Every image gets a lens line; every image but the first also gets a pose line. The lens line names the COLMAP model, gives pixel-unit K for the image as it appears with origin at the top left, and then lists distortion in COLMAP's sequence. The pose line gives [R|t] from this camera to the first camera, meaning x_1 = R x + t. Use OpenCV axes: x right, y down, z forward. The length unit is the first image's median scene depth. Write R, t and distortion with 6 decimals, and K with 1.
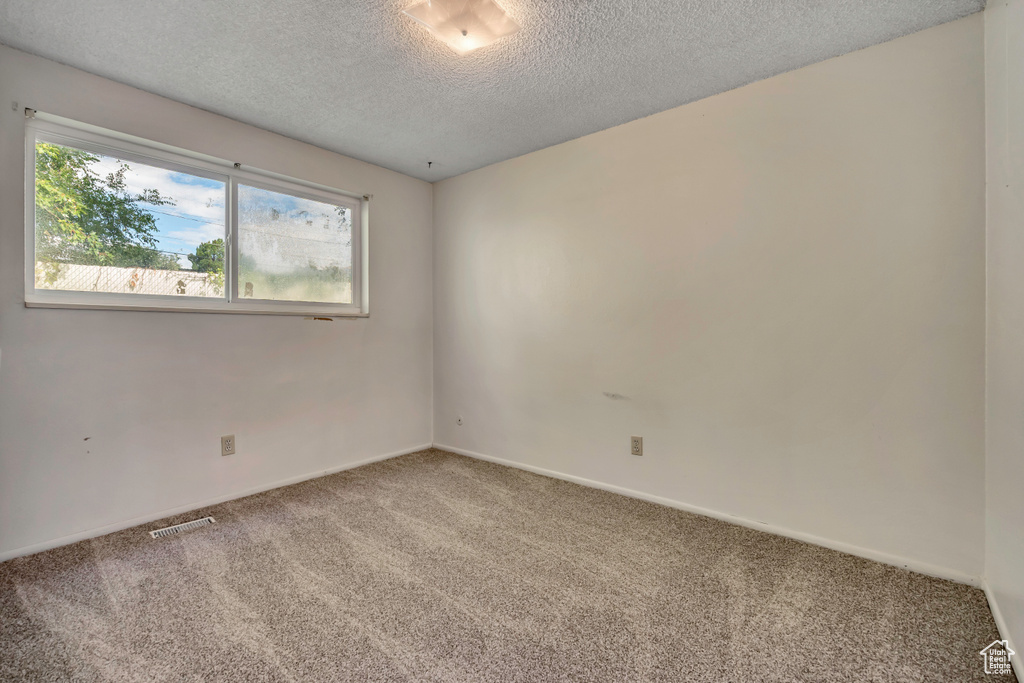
lens RADIAL K [[455.4, 0, 509.4], [0, 455.4, 332.8], [0, 0, 1]] dist [0.001660, 0.000047]
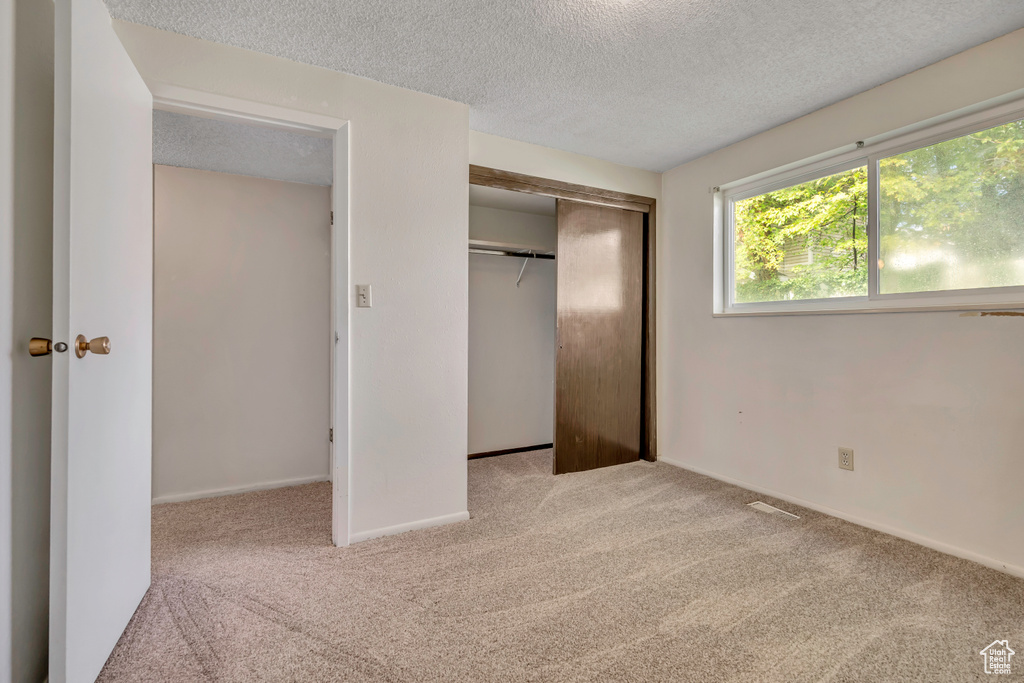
lens RADIAL K [[455.4, 0, 509.4], [0, 455.4, 332.8], [0, 0, 1]] dist [0.001660, 0.000047]
pose [[-0.386484, 0.003572, -0.922289, 0.545023], [-0.005620, 0.999965, 0.006227, -0.007087], [0.922279, 0.007590, -0.386450, 0.833901]]
